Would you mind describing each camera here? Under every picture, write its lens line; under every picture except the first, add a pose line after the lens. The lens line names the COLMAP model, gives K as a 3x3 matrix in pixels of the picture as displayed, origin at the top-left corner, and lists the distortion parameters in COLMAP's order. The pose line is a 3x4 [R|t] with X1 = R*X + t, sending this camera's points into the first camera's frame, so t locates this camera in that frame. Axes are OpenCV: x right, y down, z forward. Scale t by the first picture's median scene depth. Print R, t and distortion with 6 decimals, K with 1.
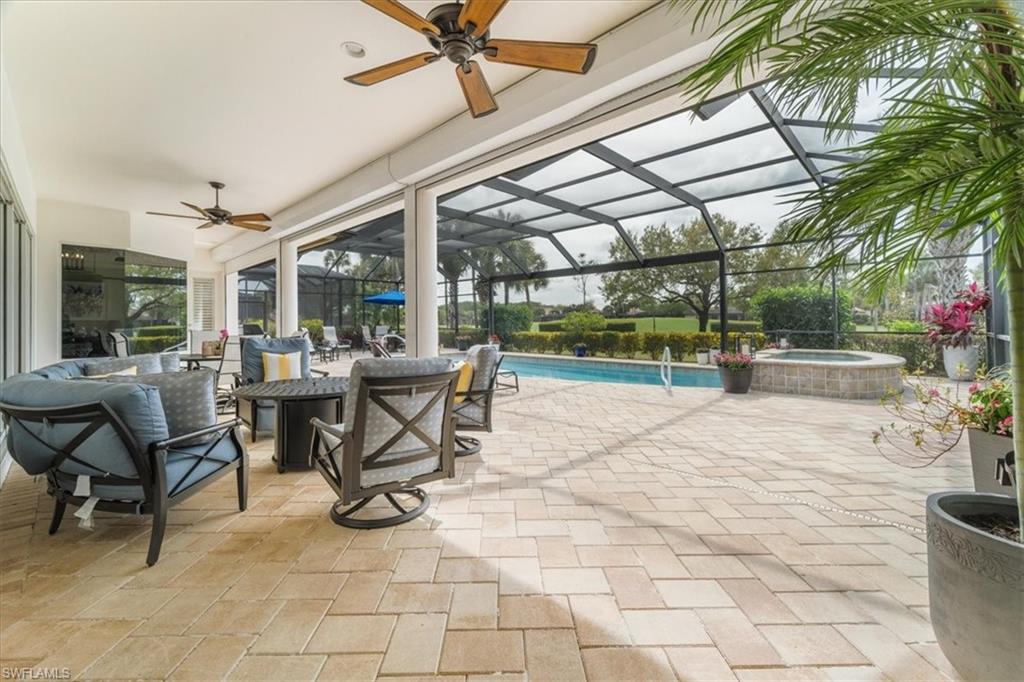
lens RADIAL K [[411.8, 0, 507.8], [0, 411.8, 338.6], [0, 0, 1]] dist [0.001409, -0.000046]
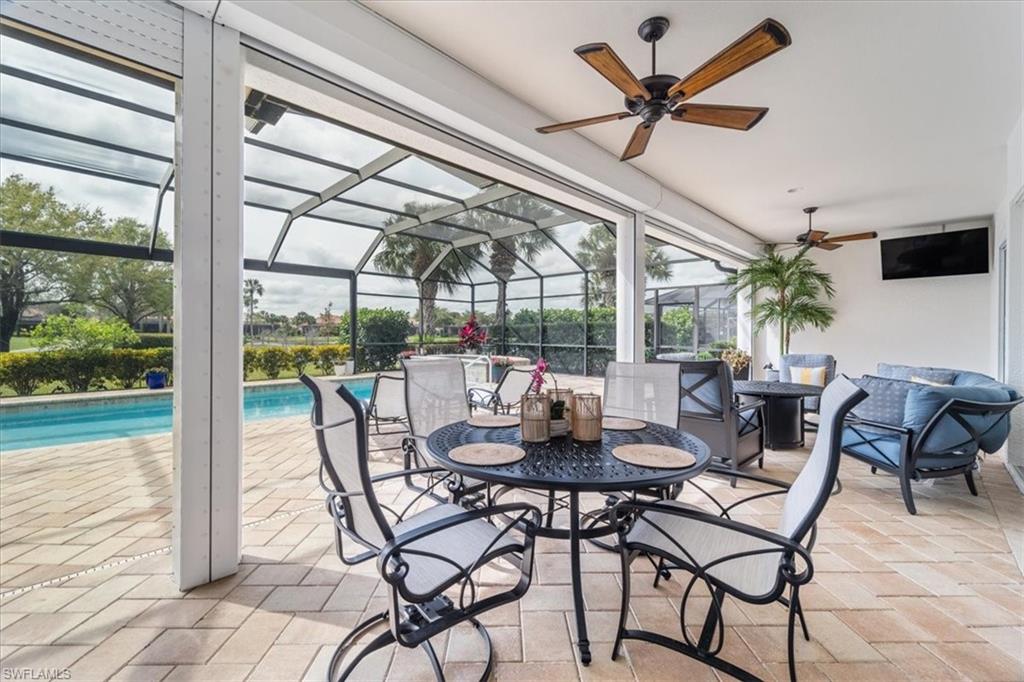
lens RADIAL K [[417.7, 0, 505.0], [0, 417.7, 334.2], [0, 0, 1]] dist [0.001897, 0.000175]
pose [[0.004952, 0.012473, 0.999910, -0.522184], [0.026962, 0.999557, -0.012602, -0.016665], [-0.999624, 0.027022, 0.004613, 0.531754]]
